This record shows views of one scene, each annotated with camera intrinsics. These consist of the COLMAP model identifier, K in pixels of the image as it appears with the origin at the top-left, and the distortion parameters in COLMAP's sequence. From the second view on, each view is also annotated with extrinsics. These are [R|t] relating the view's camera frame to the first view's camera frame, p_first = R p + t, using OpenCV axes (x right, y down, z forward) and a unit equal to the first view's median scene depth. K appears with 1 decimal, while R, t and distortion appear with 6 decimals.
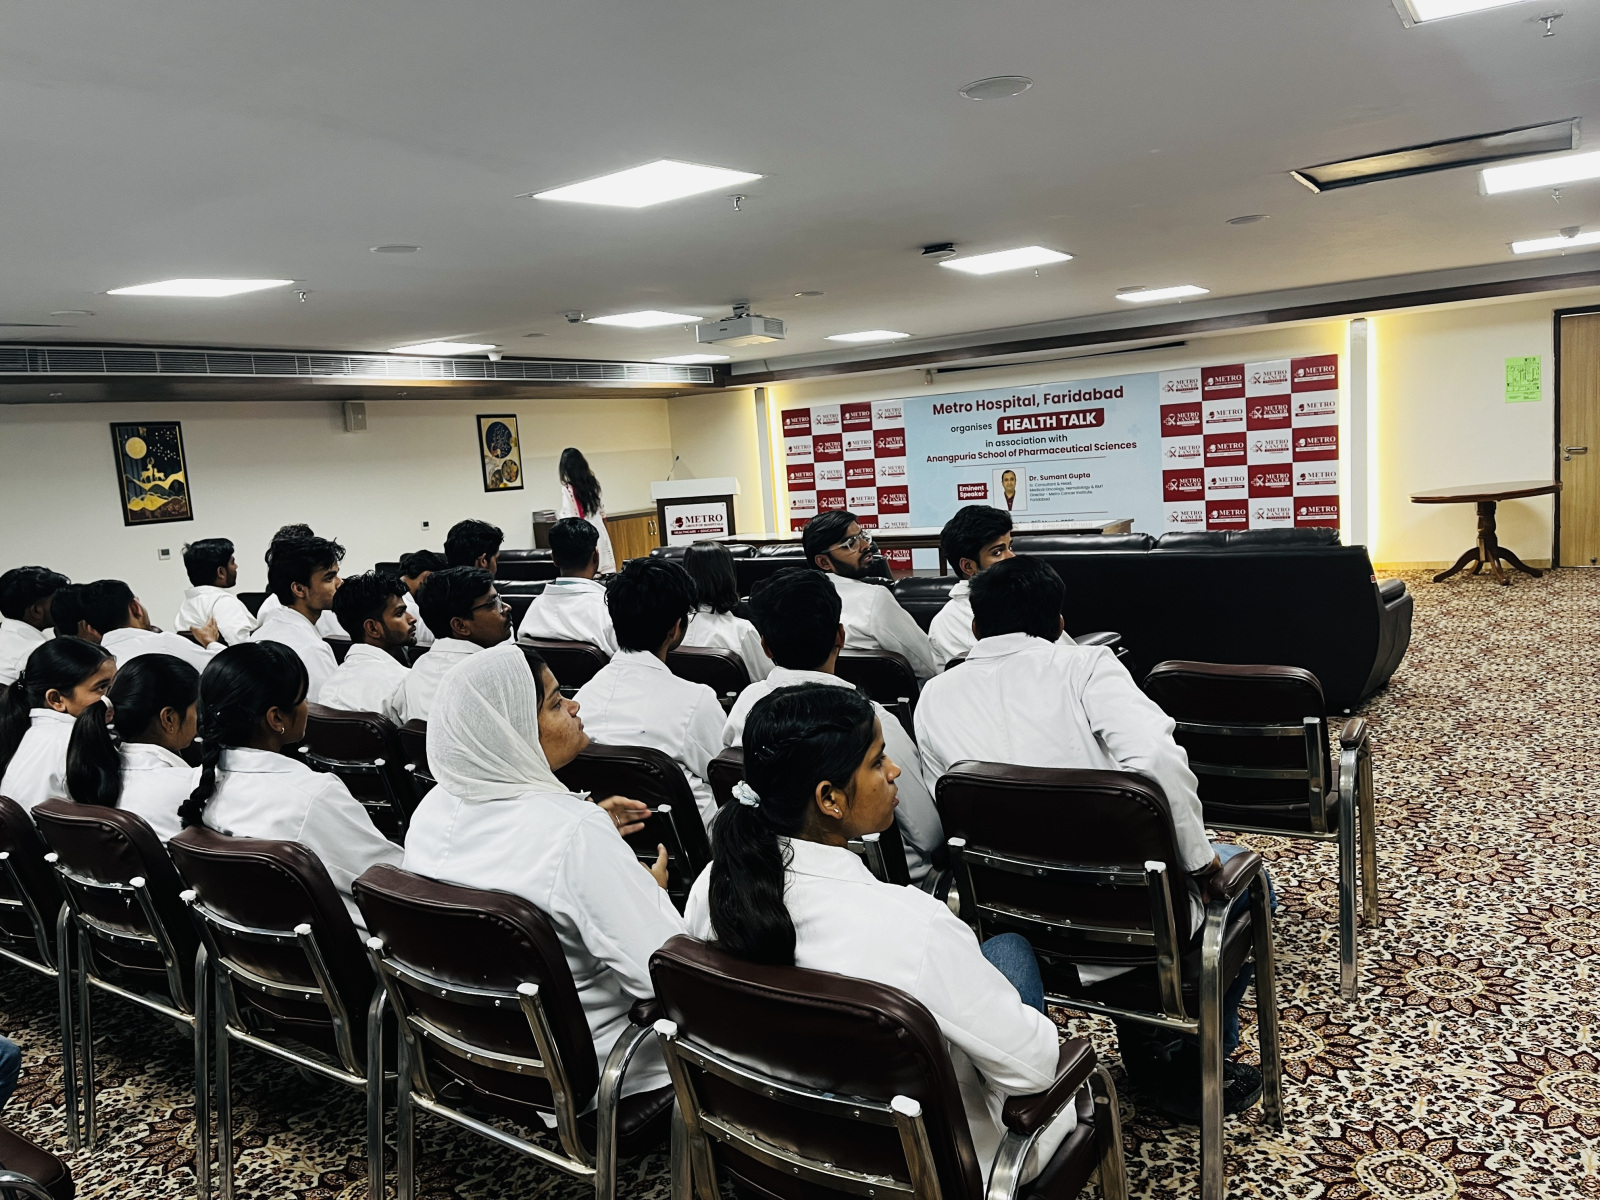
lens RADIAL K [[1195.5, 0, 792.5], [0, 1195.5, 600.6], [0, 0, 1]] dist [0.068172, -0.097363]
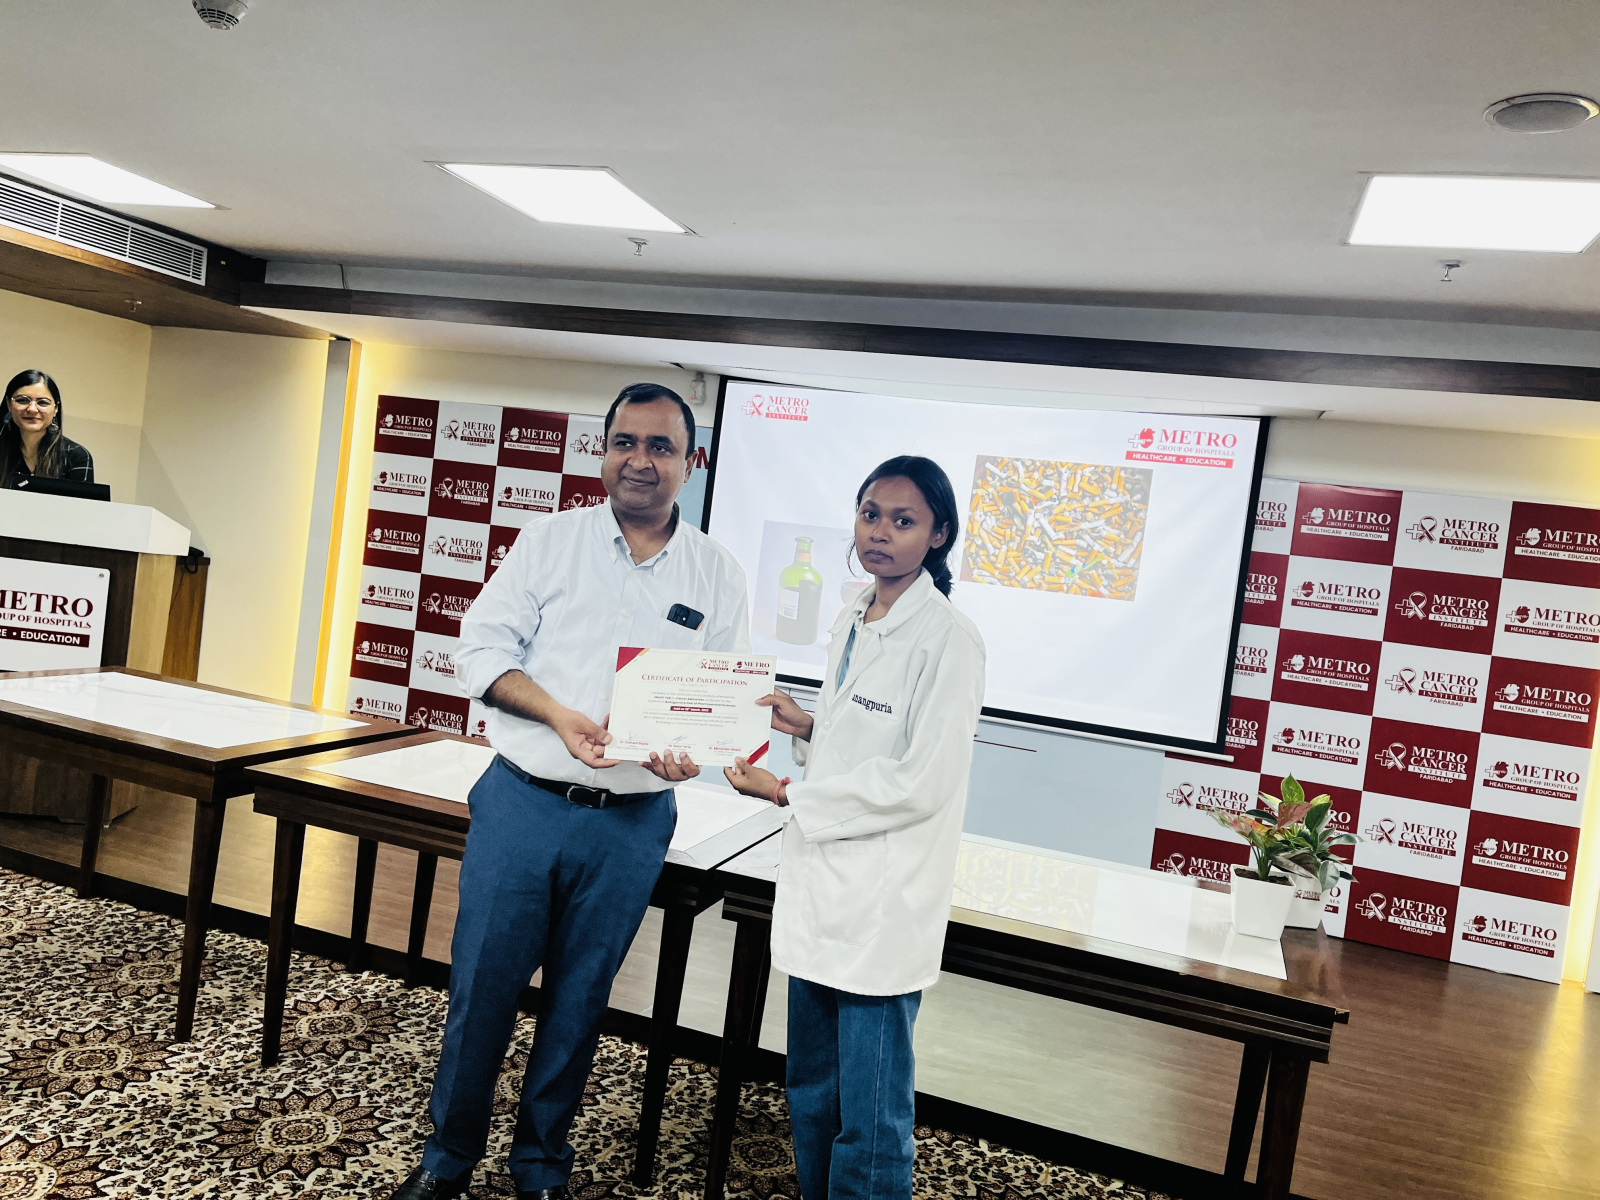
lens RADIAL K [[1189.6, 0, 795.6], [0, 1189.6, 588.3], [0, 0, 1]] dist [0.074602, -0.105749]
pose [[0.953772, 0.186600, 0.235582, 0.056589], [-0.167553, 0.980919, -0.098615, -0.072727], [-0.249488, 0.054584, 0.966838, 0.569492]]
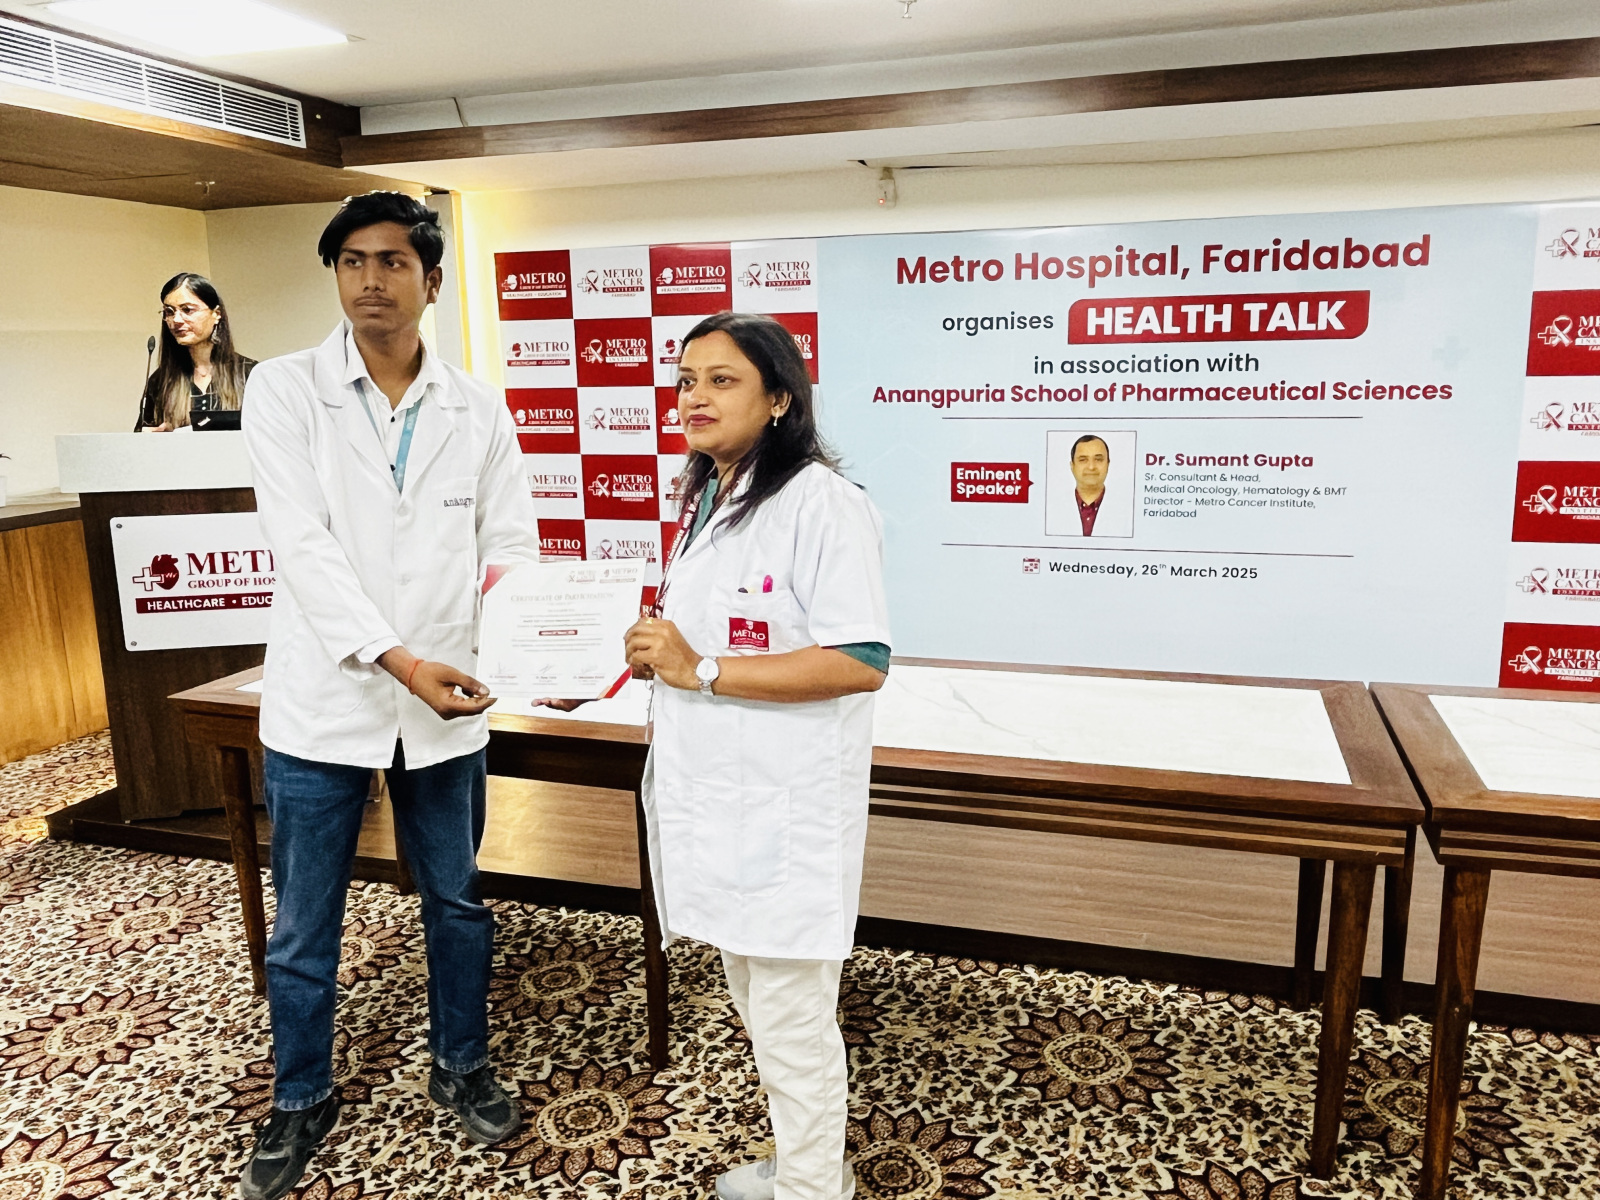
lens RADIAL K [[1213.4, 0, 788.3], [0, 1213.4, 595.9], [0, 0, 1]] dist [0.001442, -0.008201]
pose [[0.965356, 0.006594, 0.260855, -0.022381], [-0.022670, 0.998020, 0.058668, -0.078197], [-0.259951, -0.062549, 0.963594, 0.645369]]
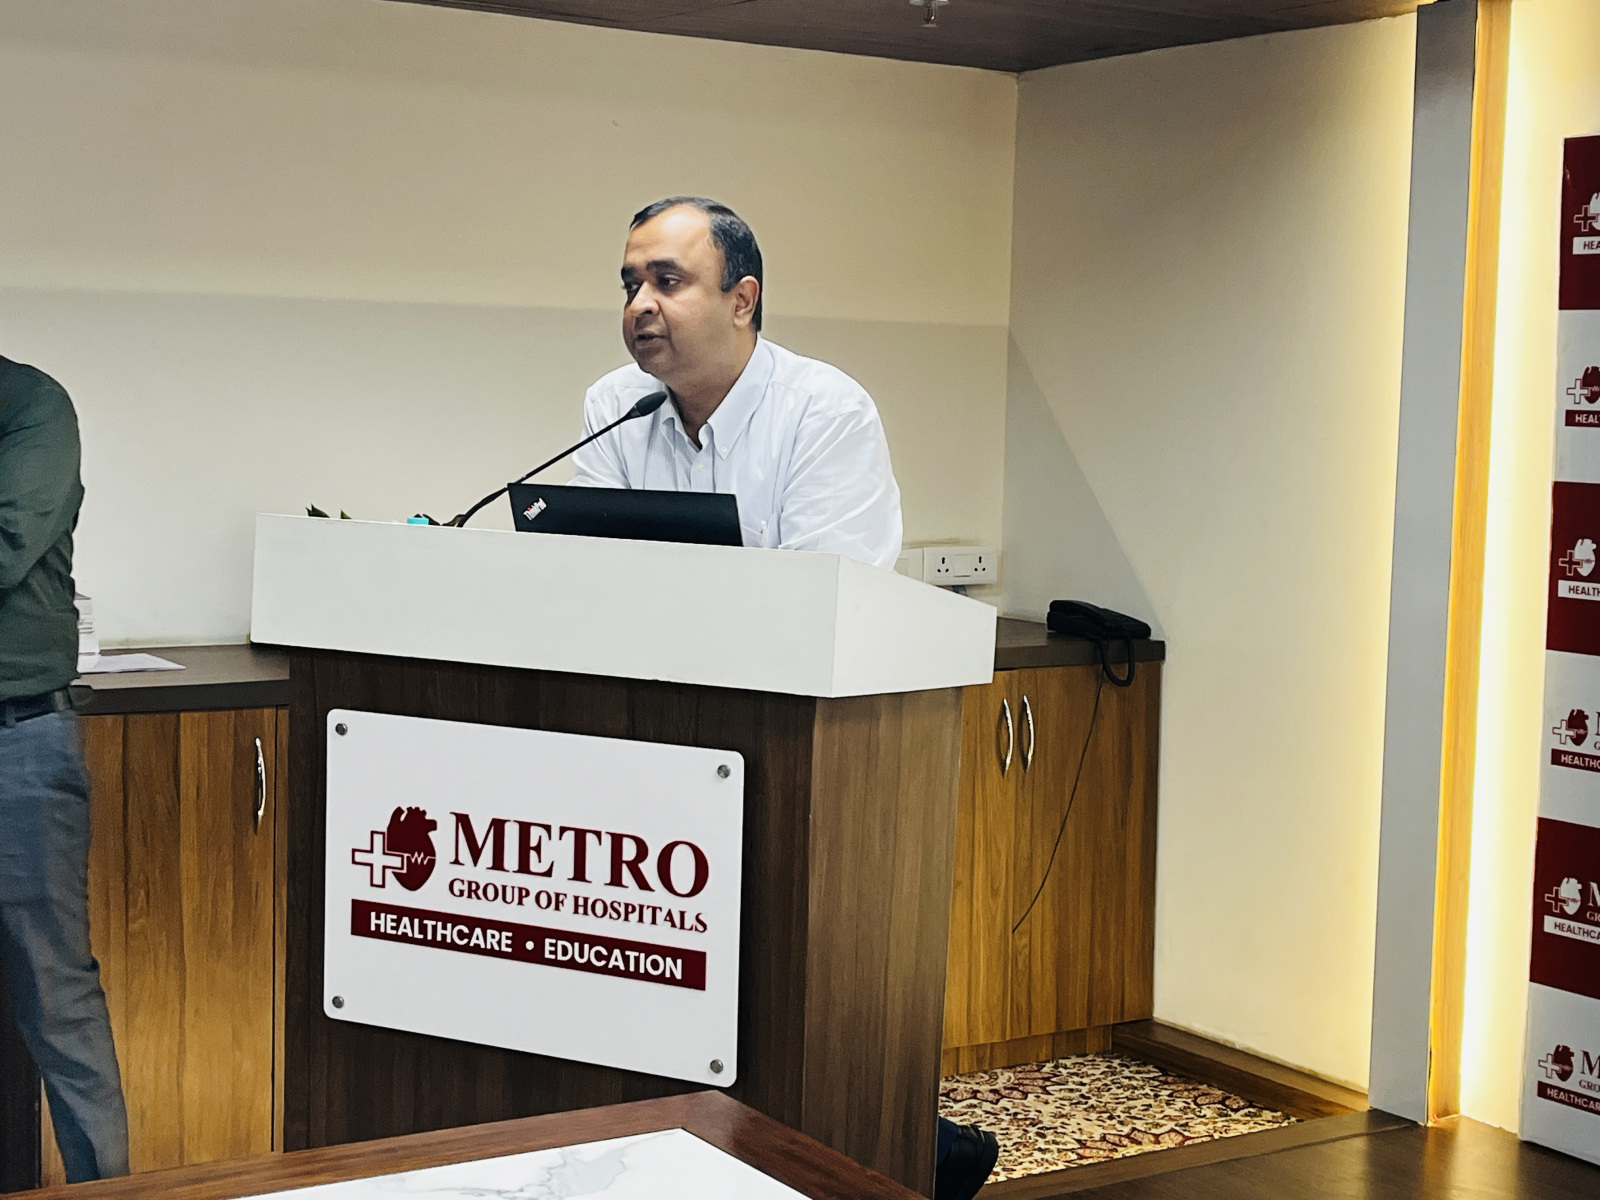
lens RADIAL K [[2469.5, 0, 795.1], [0, 2469.5, 564.6], [0, 0, 1]] dist [0.181735, -0.722655]
pose [[0.903770, 0.129030, -0.408106, 0.045523], [-0.146649, 0.989115, -0.012035, -0.095142], [0.402111, 0.070725, 0.912855, 0.747931]]
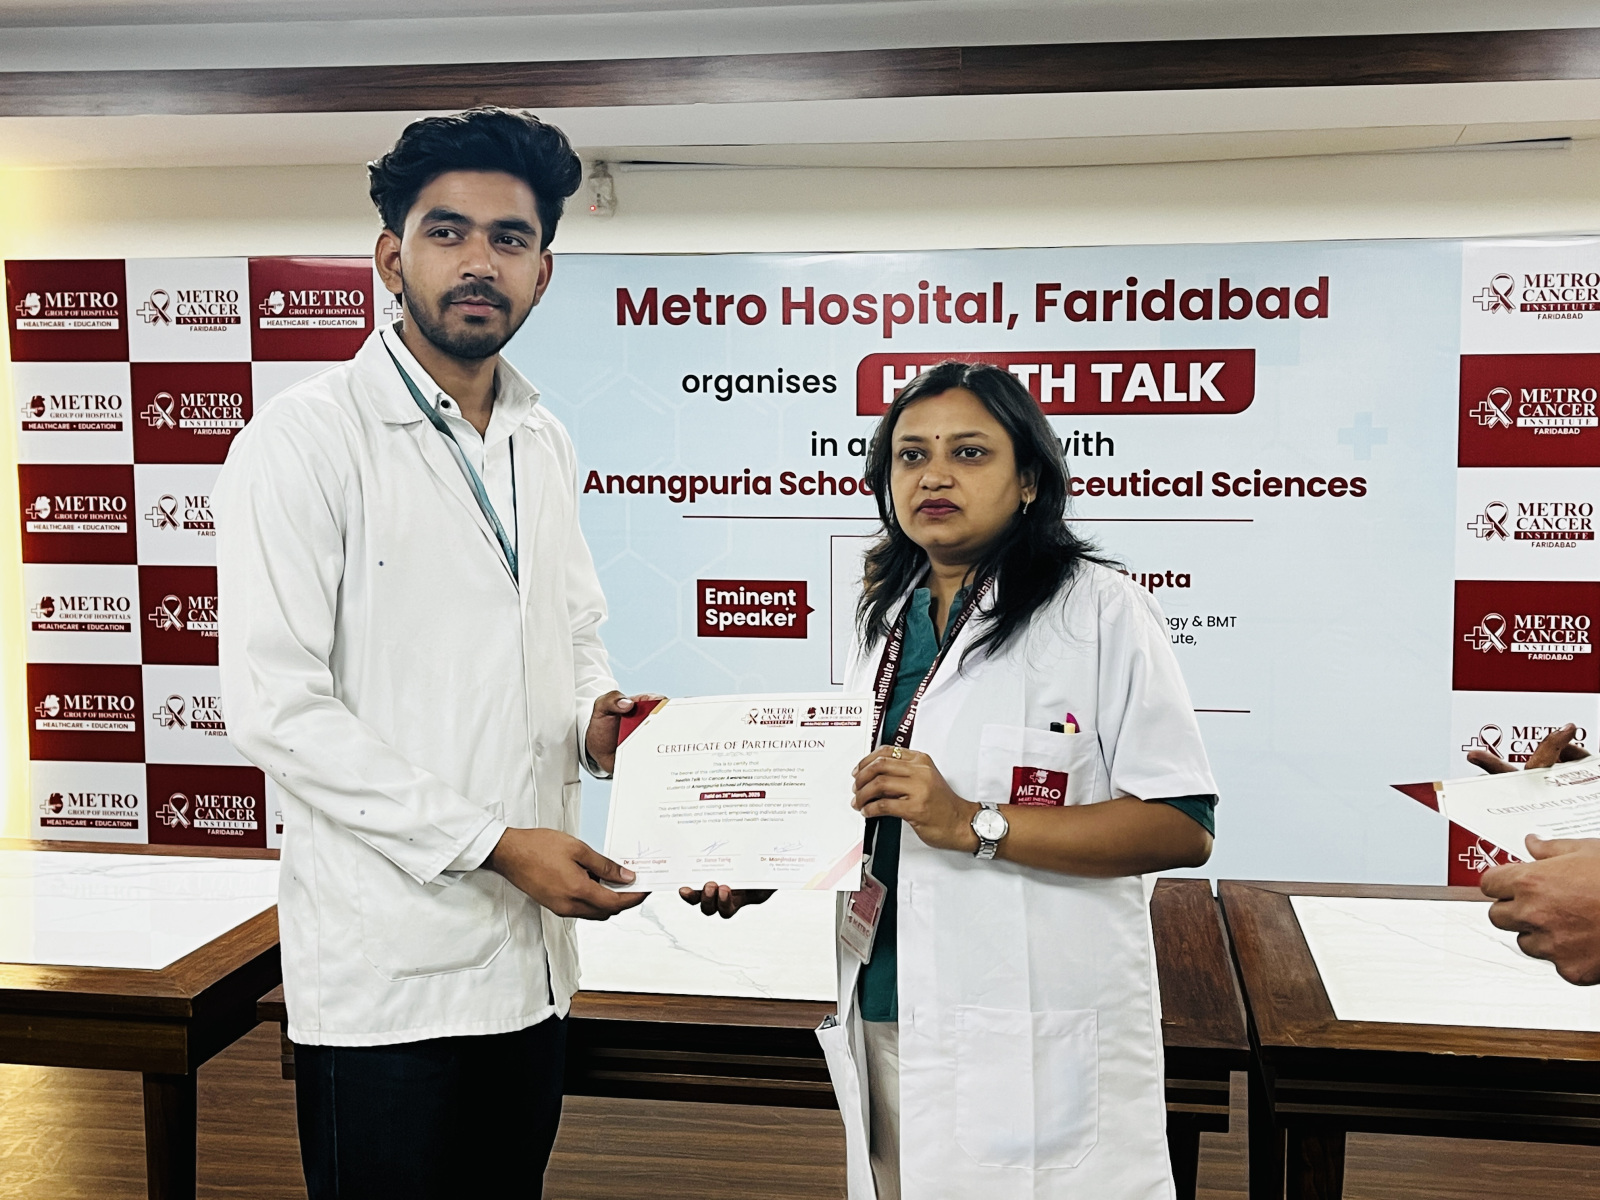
lens RADIAL K [[1803.6, 0, 804.4], [0, 1803.6, 596.9], [0, 0, 1]] dist [0.117894, -0.277561]
pose [[0.912818, 0.036015, 0.406776, -0.011175], [-0.018493, 0.998727, -0.046926, -0.077017], [-0.407948, 0.035312, 0.912322, 0.632307]]
